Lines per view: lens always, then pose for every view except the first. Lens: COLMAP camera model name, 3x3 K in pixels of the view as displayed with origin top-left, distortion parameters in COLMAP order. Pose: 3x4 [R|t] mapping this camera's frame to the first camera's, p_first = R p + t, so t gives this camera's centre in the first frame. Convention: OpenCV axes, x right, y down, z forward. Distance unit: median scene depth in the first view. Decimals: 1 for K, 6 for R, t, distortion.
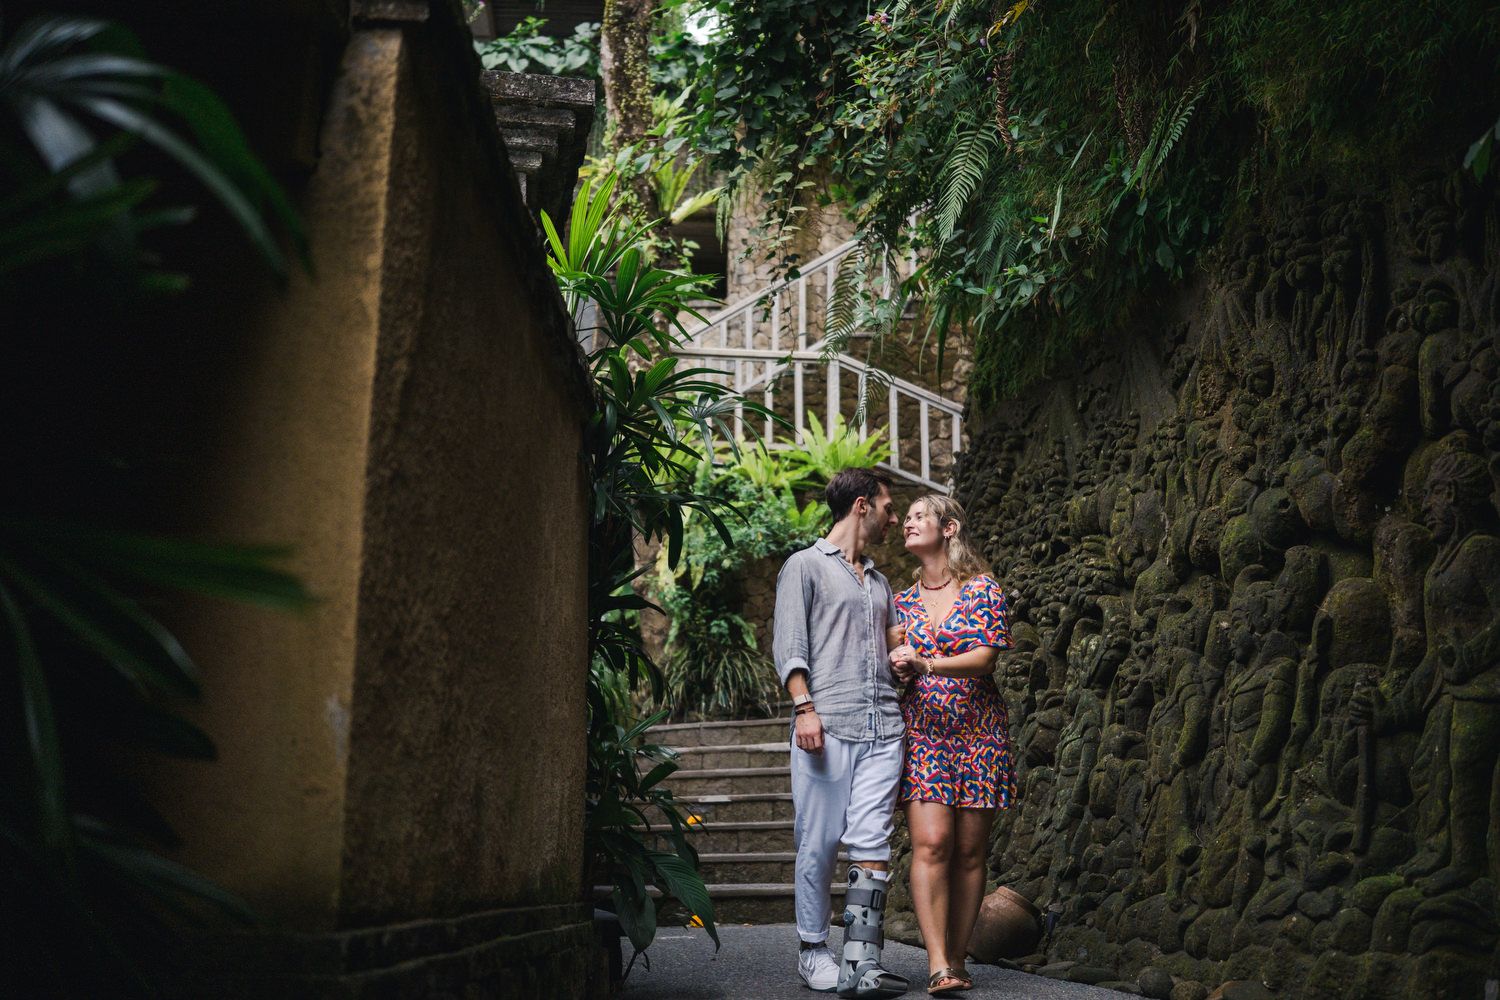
lens RADIAL K [[1792.0, 0, 750.0], [0, 1792.0, 500.0], [0, 0, 1]] dist [-0.146181, 0.256959]
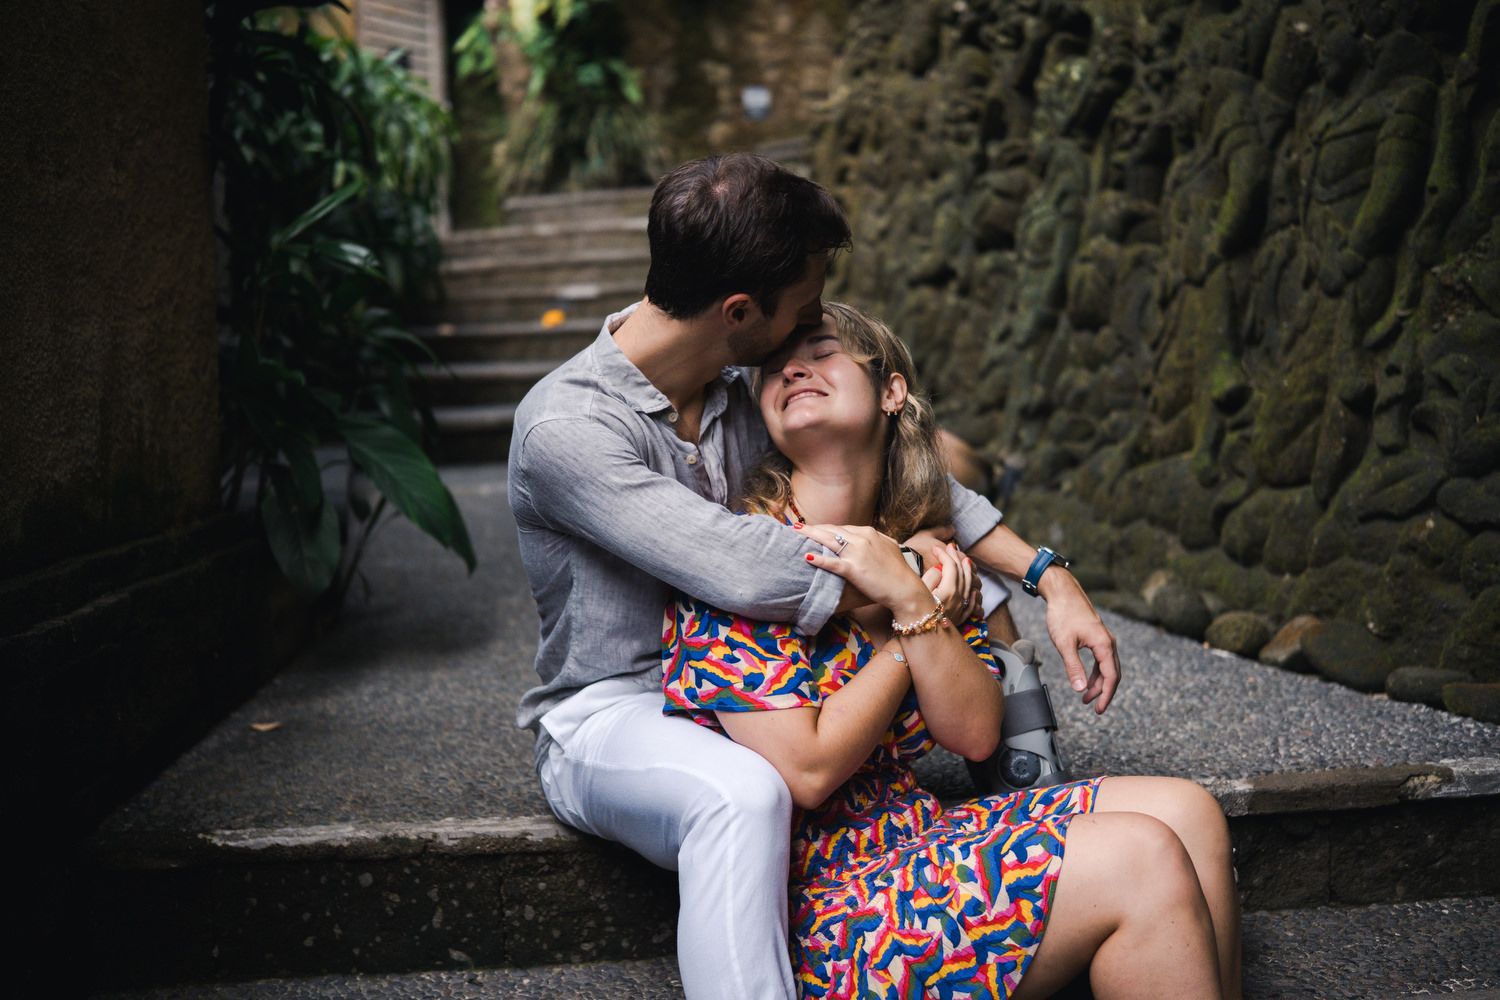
lens RADIAL K [[1792.0, 0, 750.0], [0, 1792.0, 500.0], [0, 0, 1]] dist [-0.146181, 0.256959]
pose [[0.999281, -0.024801, 0.028685, 0.054230], [0.015411, 0.956787, 0.290381, 0.046299], [-0.034647, -0.289730, 0.956481, 0.371388]]
